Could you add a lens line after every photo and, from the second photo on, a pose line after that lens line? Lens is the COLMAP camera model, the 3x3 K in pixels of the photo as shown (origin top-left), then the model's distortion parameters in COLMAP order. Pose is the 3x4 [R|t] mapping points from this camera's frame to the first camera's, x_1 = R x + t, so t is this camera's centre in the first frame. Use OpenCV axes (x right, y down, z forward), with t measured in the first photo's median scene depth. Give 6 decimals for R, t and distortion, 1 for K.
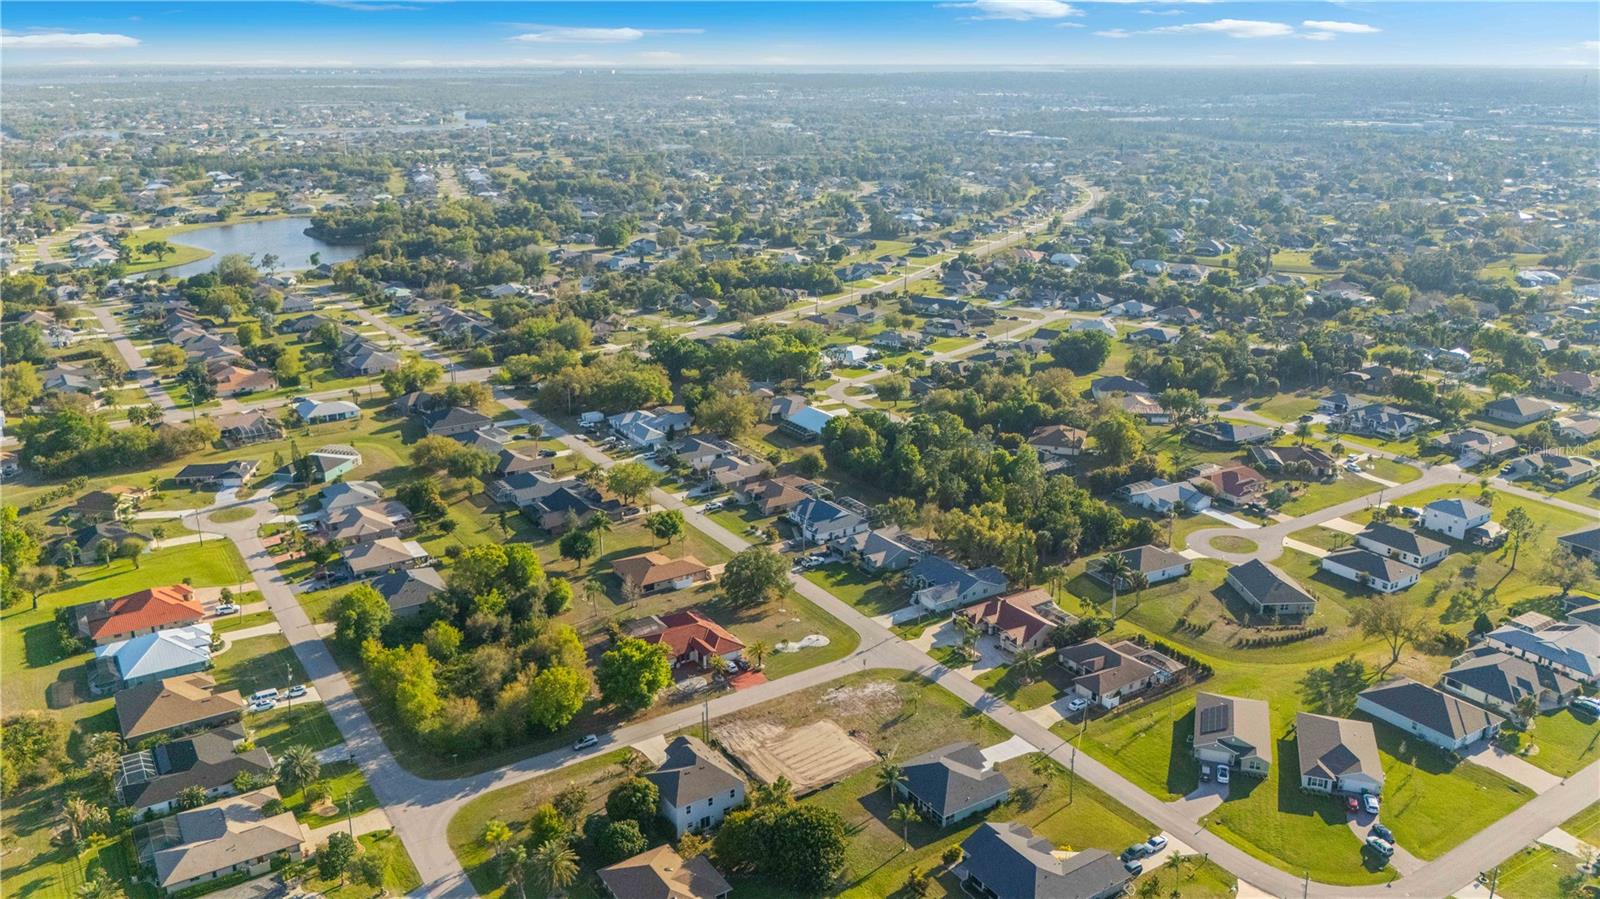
lens RADIAL K [[1210.0, 0, 791.5], [0, 1210.0, 454.7], [0, 0, 1]] dist [0.047296, -0.059475]
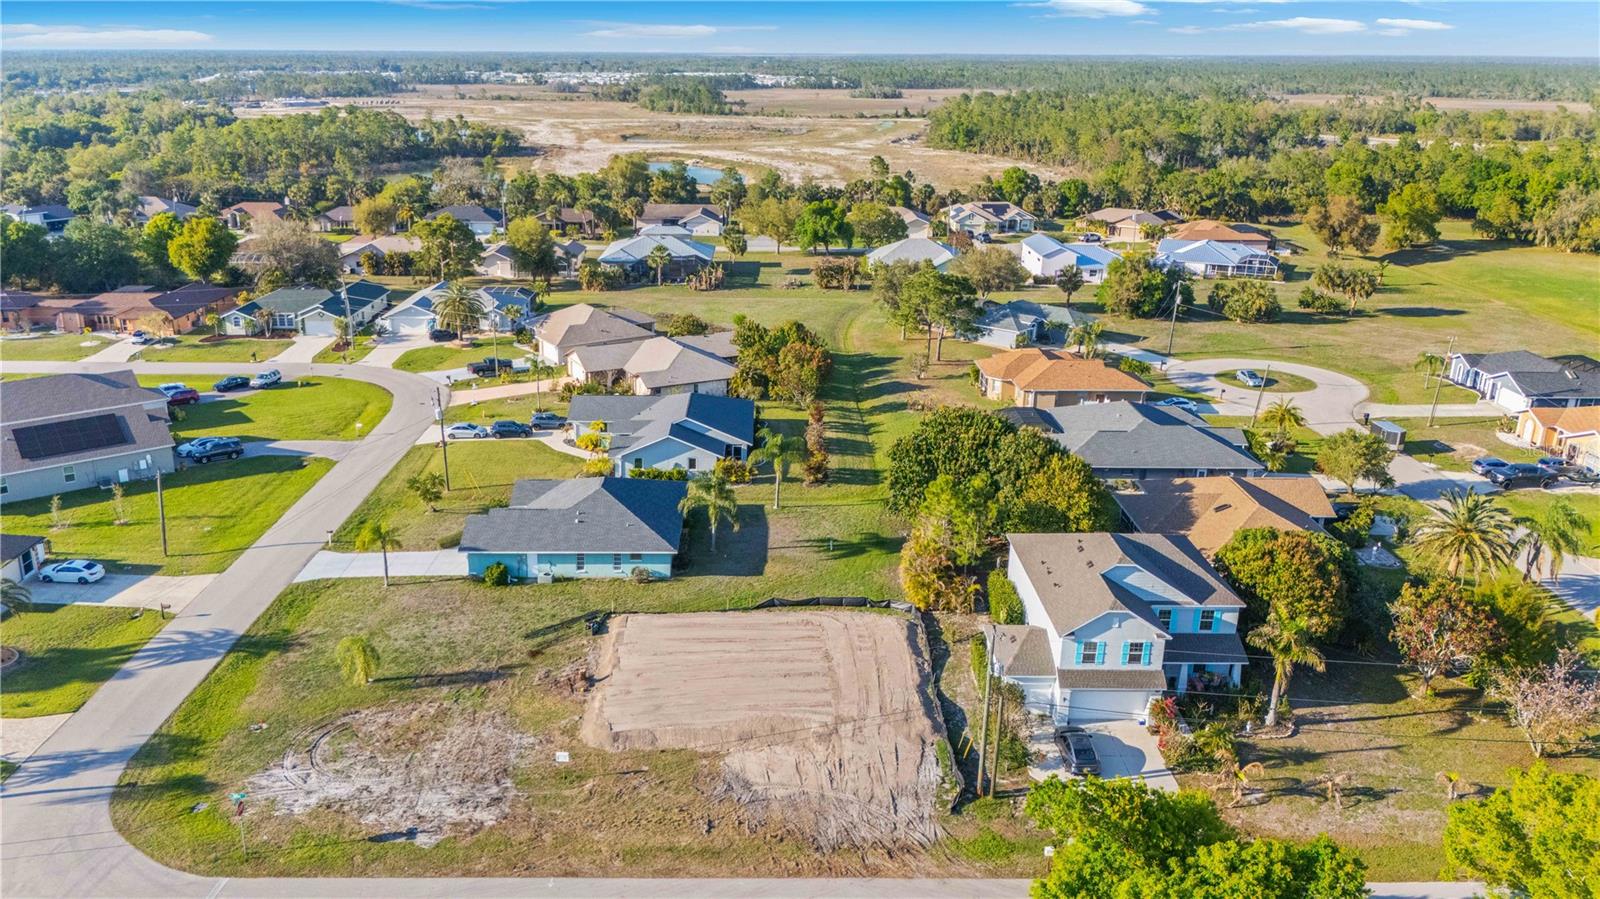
lens RADIAL K [[1210.0, 0, 758.6], [0, 1210.0, 440.6], [0, 0, 1]] dist [0.047296, -0.059475]
pose [[-0.838463, -0.165789, 0.519127, -0.134501], [0.172480, 0.822896, 0.541380, -0.010602], [-0.516943, 0.543467, -0.661373, 0.949203]]
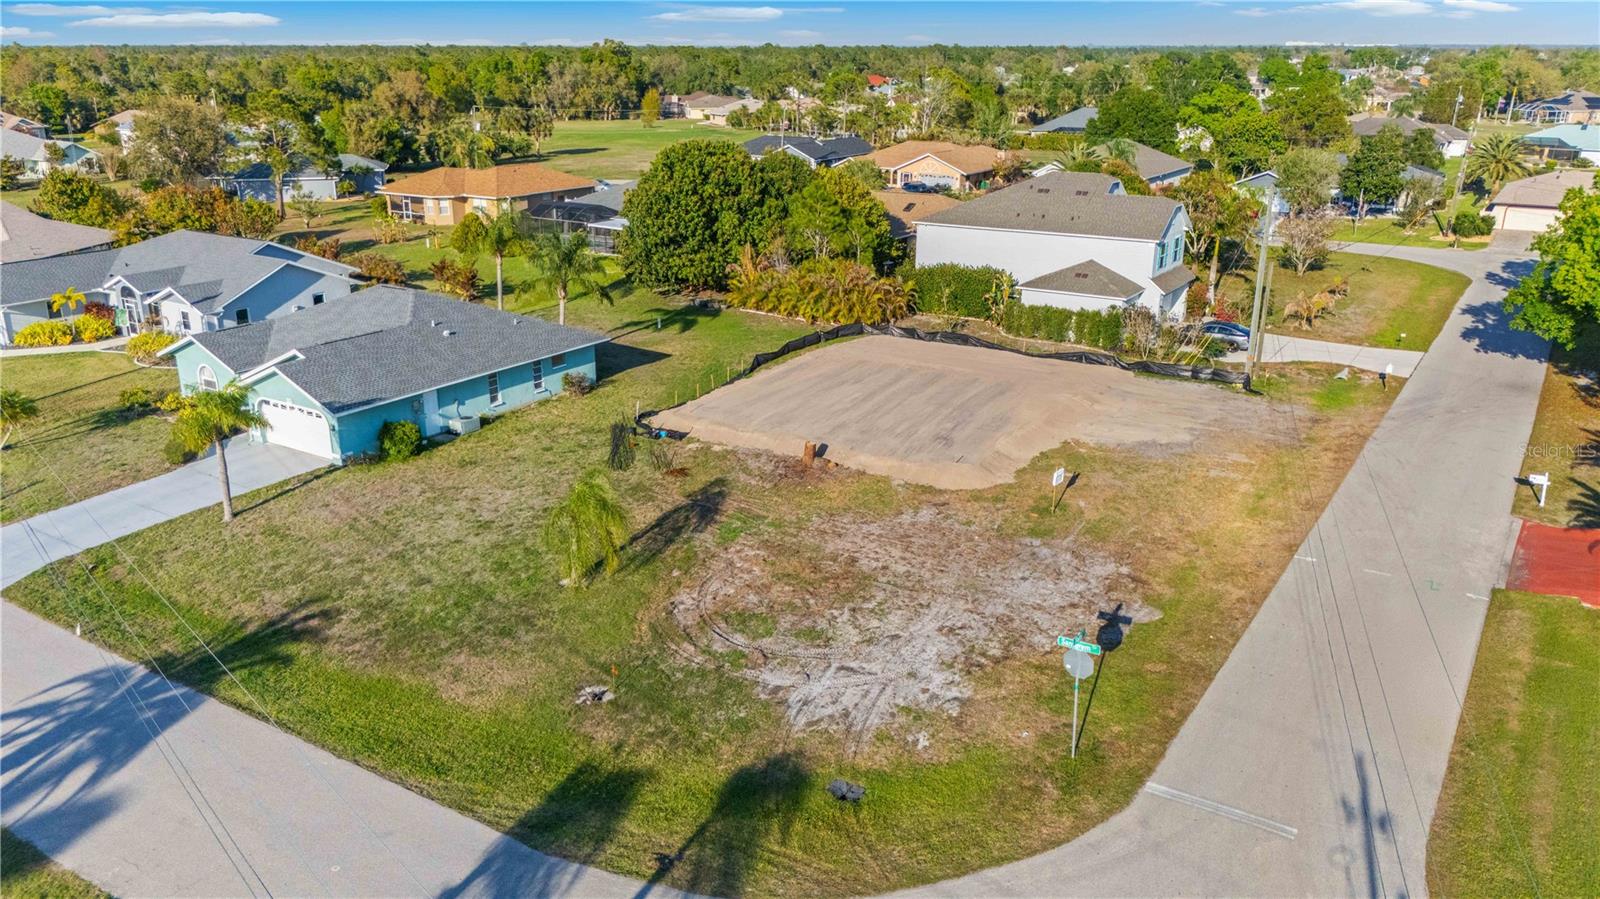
lens RADIAL K [[1210.0, 0, 788.0], [0, 1210.0, 452.2], [0, 0, 1]] dist [0.047296, -0.059475]
pose [[-0.912484, 0.137984, -0.385140, 0.116715], [-0.120795, 0.808565, 0.575874, 0.077562], [0.390872, 0.571999, -0.721135, 0.943761]]
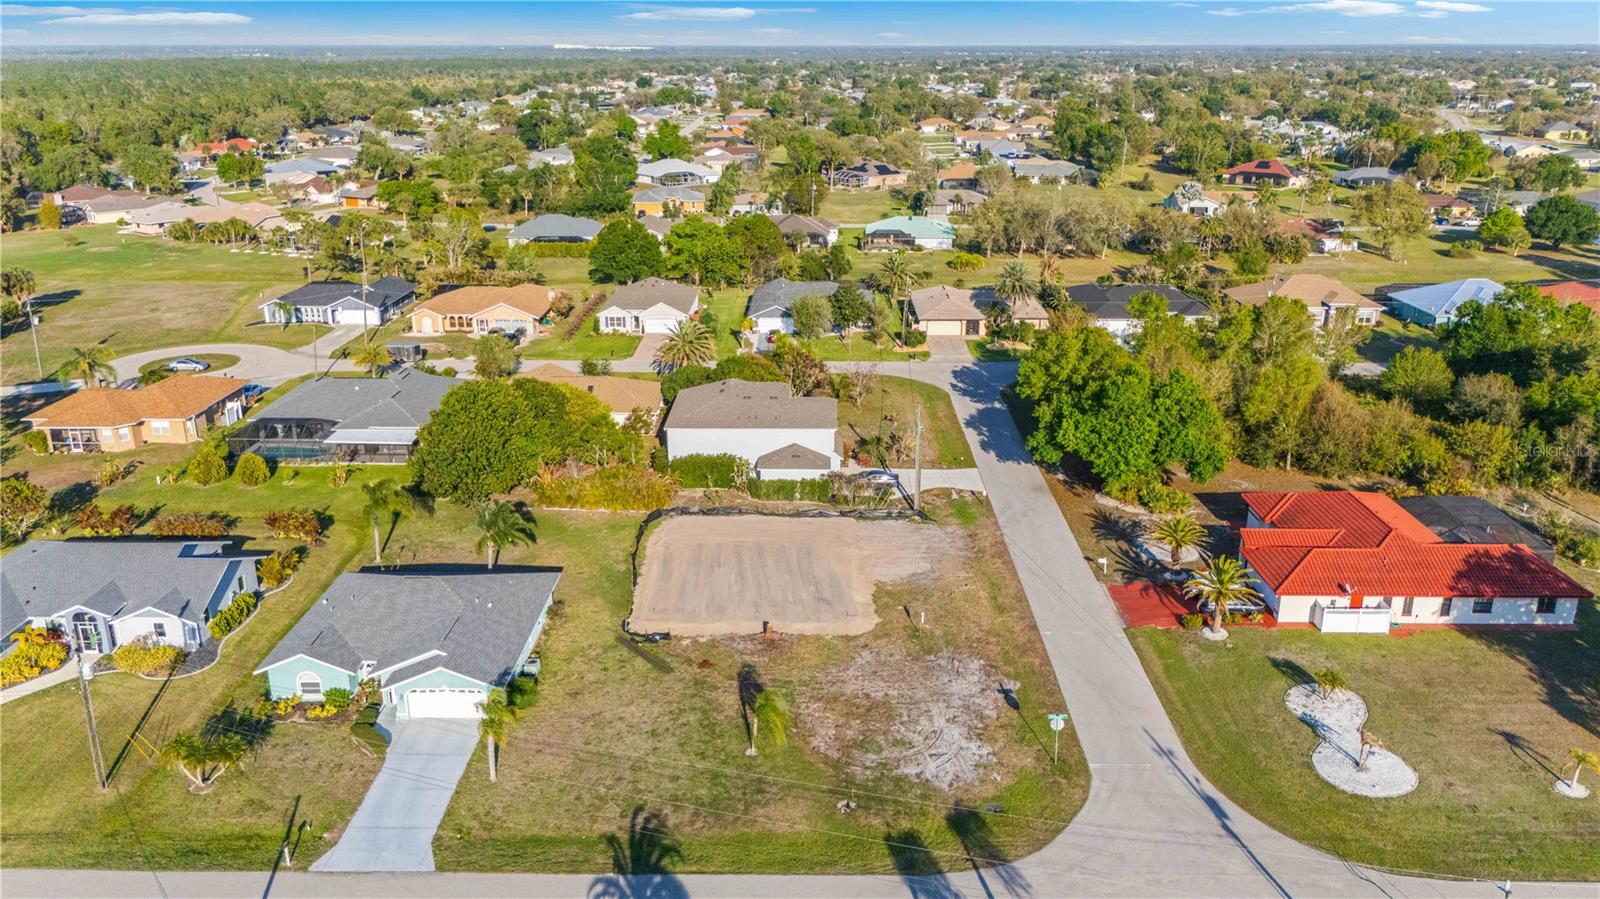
lens RADIAL K [[1210.0, 0, 801.2], [0, 1210.0, 449.7], [0, 0, 1]] dist [0.047296, -0.059475]
pose [[-0.550371, 0.275151, -0.788279, 0.268167], [-0.256654, 0.842667, 0.473330, -0.002777], [0.794494, 0.462822, -0.393160, 0.917067]]
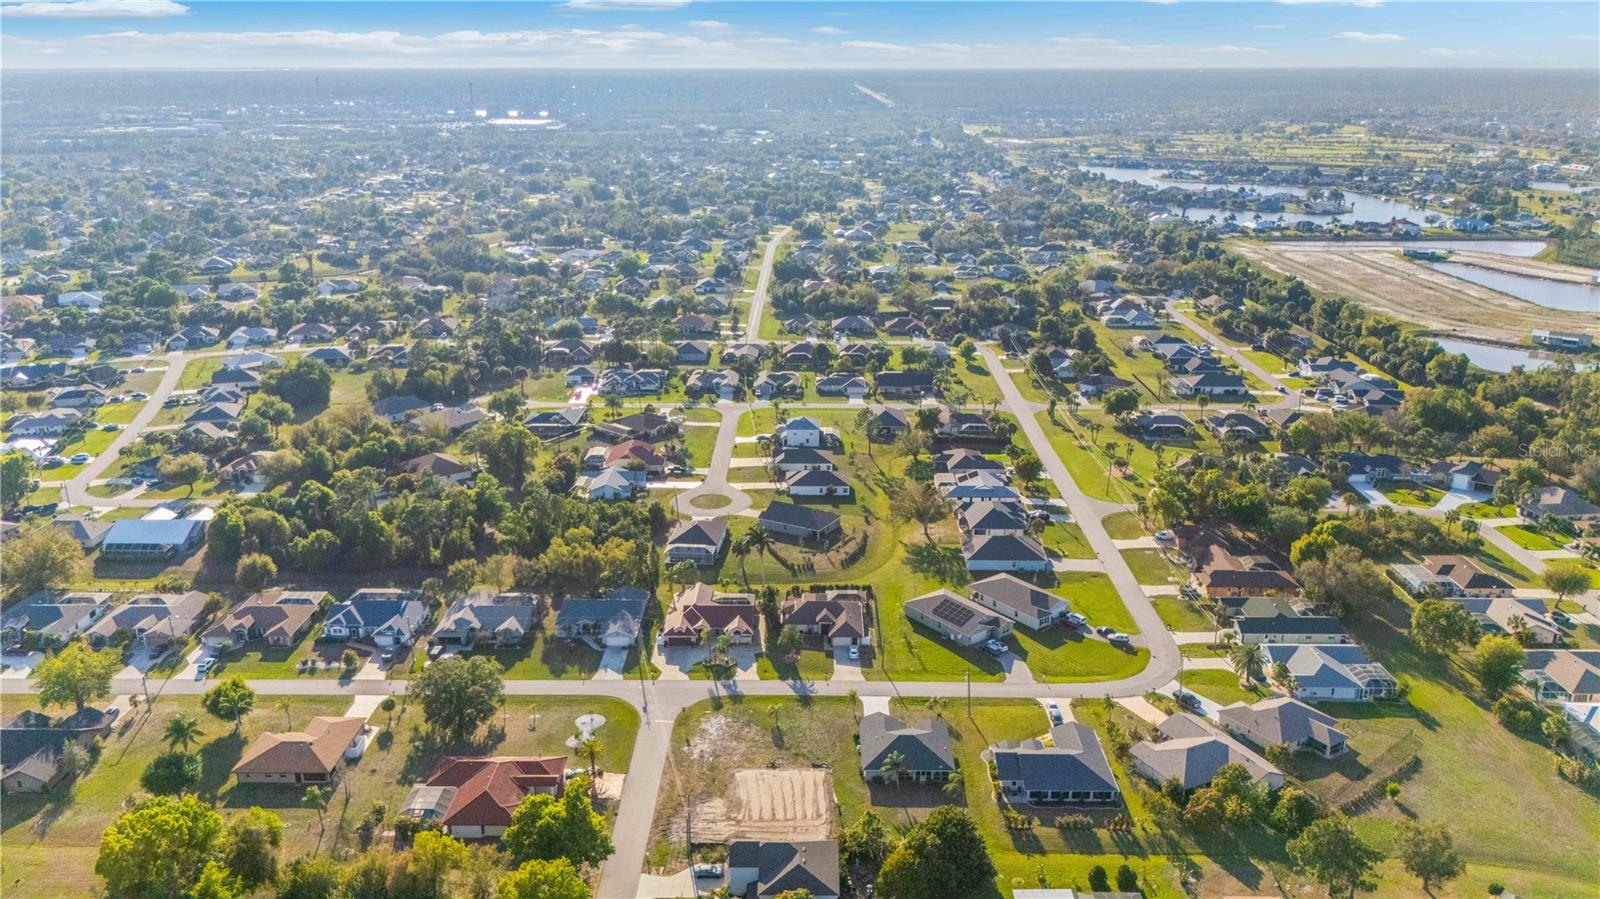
lens RADIAL K [[1210.0, 0, 800.2], [0, 1210.0, 441.9], [0, 0, 1]] dist [0.047296, -0.059475]
pose [[0.550266, -0.248077, 0.797286, -0.519110], [0.257318, 0.958756, 0.120724, -0.102958], [-0.794351, 0.138726, 0.591406, 0.306567]]
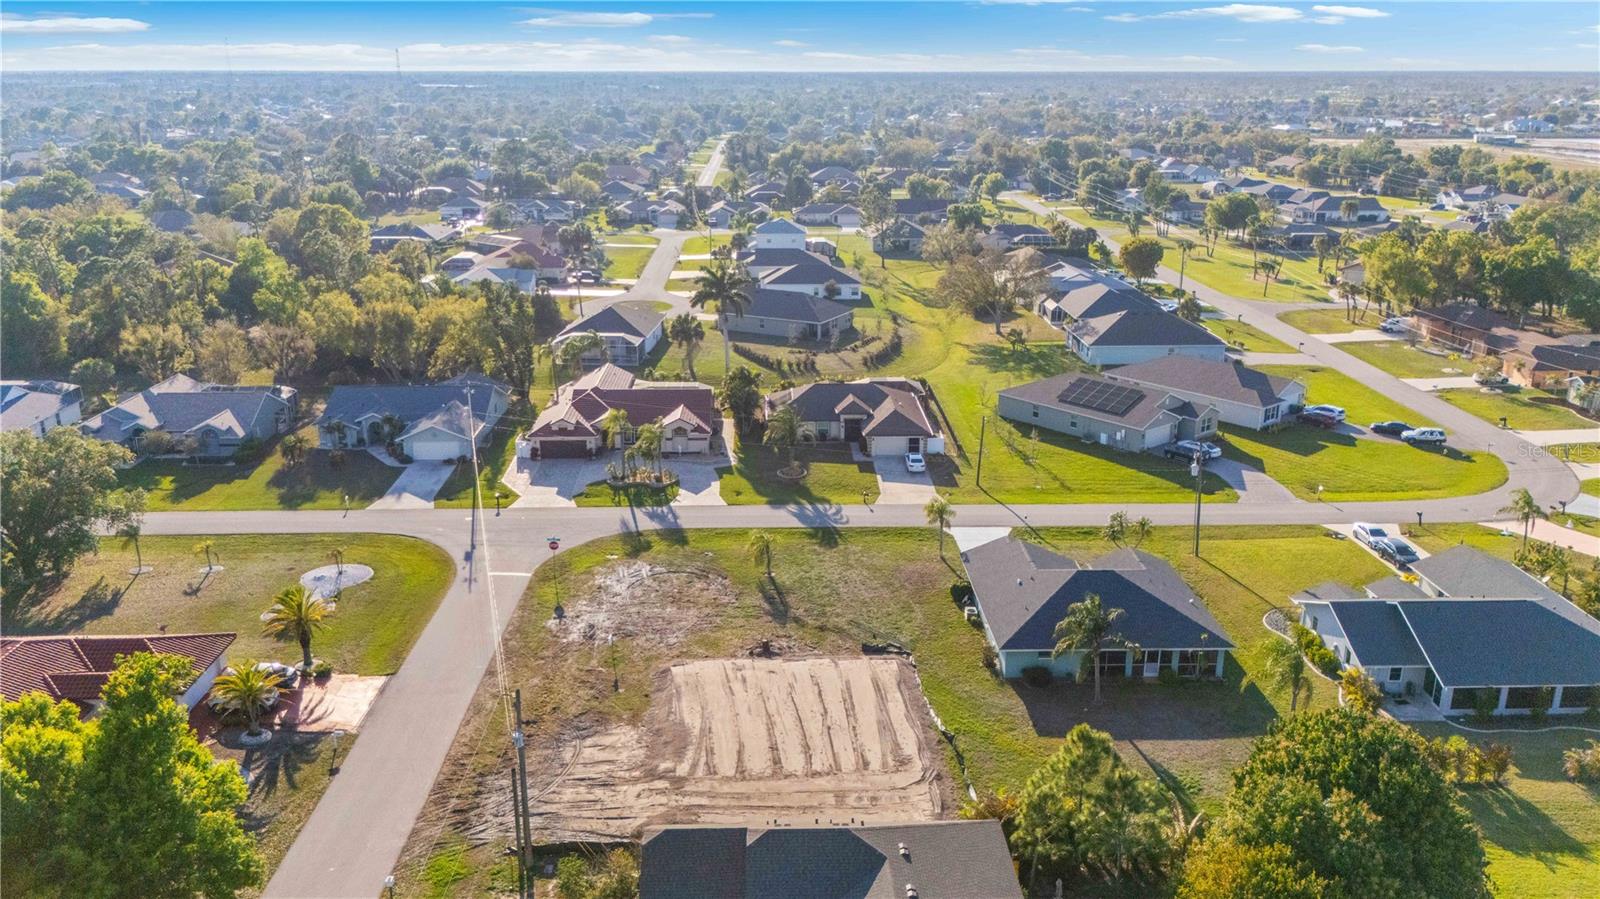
lens RADIAL K [[1210.0, 0, 803.0], [0, 1210.0, 466.1], [0, 0, 1]] dist [0.047296, -0.059475]
pose [[0.514188, -0.258473, 0.817803, -0.196397], [0.262846, 0.955118, 0.136609, 0.100544], [-0.816408, 0.144714, 0.559049, 0.621559]]
